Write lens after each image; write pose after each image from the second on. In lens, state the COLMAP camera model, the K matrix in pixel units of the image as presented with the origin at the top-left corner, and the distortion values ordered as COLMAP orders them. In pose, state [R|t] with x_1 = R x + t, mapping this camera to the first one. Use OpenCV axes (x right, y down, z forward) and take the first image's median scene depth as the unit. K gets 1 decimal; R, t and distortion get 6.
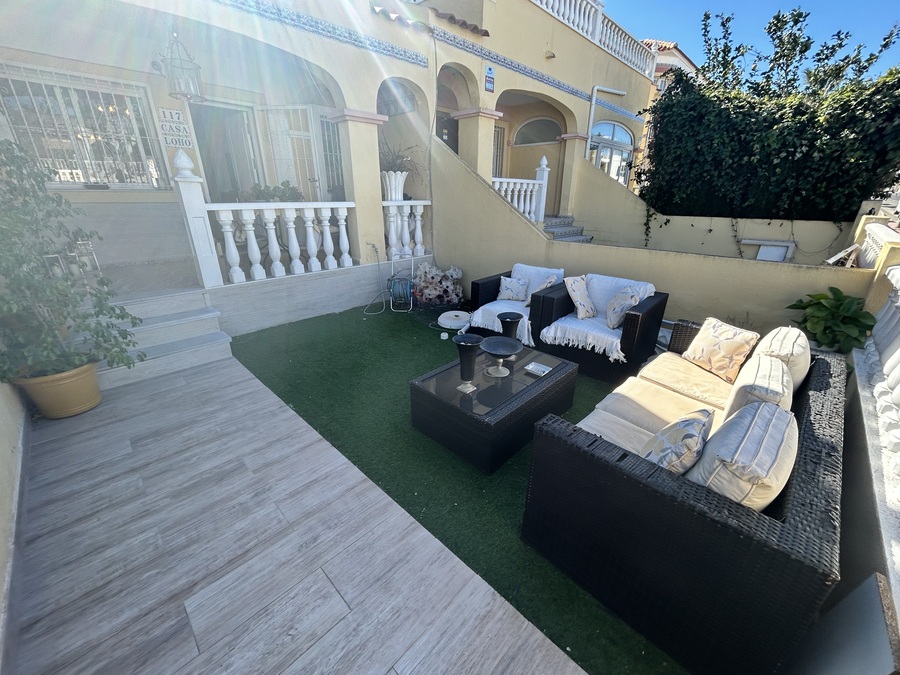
lens RADIAL K [[361.2, 0, 446.4], [0, 361.2, 339.3], [0, 0, 1]] dist [0.000835, -0.000456]
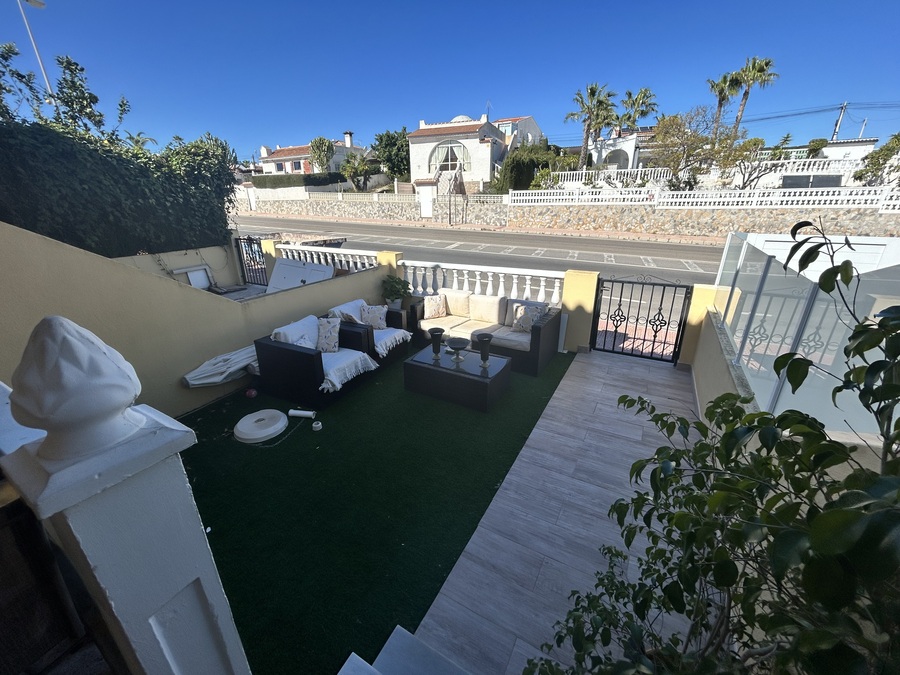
lens RADIAL K [[361.2, 0, 446.9], [0, 361.2, 337.9], [0, 0, 1]] dist [0.000835, -0.000456]
pose [[-0.259213, -0.350280, 0.900063, -0.711794], [0.372372, 0.823621, 0.427771, -0.393427], [-0.891150, 0.446042, -0.083059, 0.634541]]
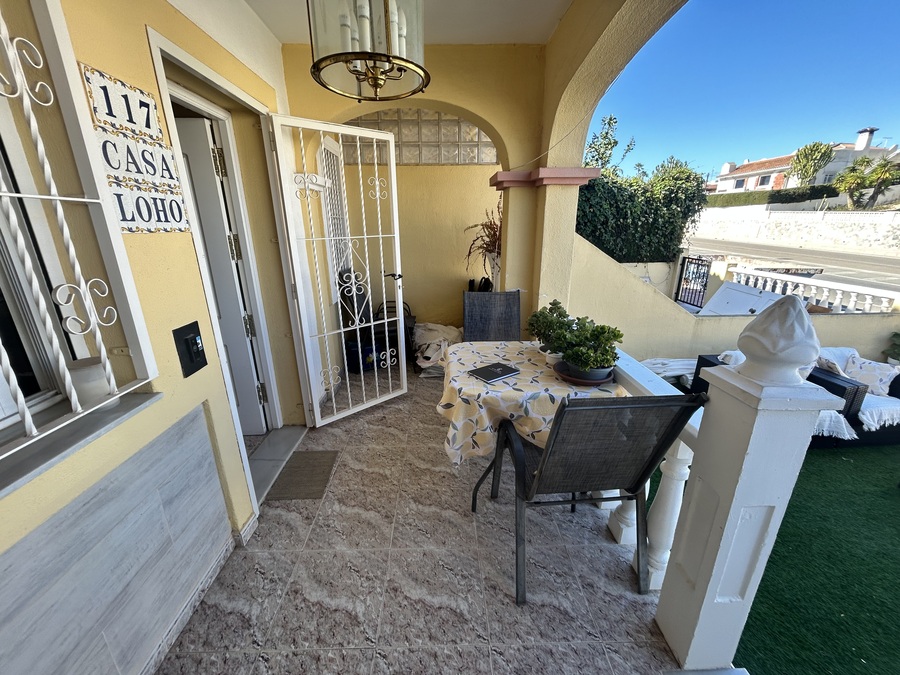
lens RADIAL K [[361.2, 0, 445.9], [0, 361.2, 336.4], [0, 0, 1]] dist [0.000835, -0.000456]
pose [[0.694161, -0.226088, 0.683393, -0.846010], [0.277951, 0.959948, 0.035251, -0.438885], [-0.663991, 0.165480, 0.729200, 0.735001]]
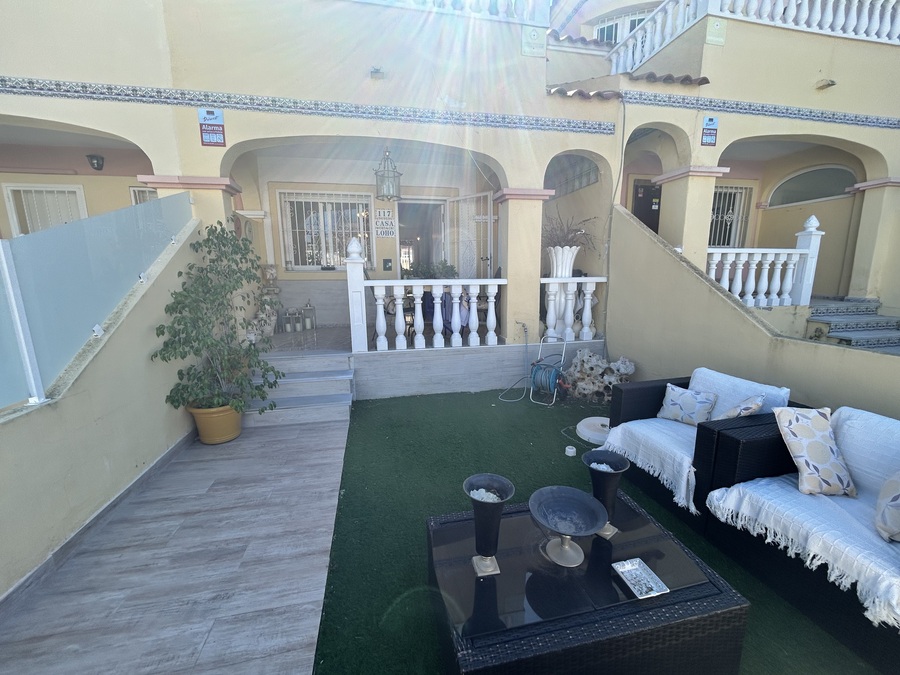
lens RADIAL K [[361.2, 0, 449.3], [0, 361.2, 338.8], [0, 0, 1]] dist [0.000835, -0.000456]
pose [[0.828066, 0.090629, -0.553257, 0.158379], [-0.198140, 0.970469, -0.137586, -0.072265], [0.524450, 0.223553, 0.821570, 0.191192]]
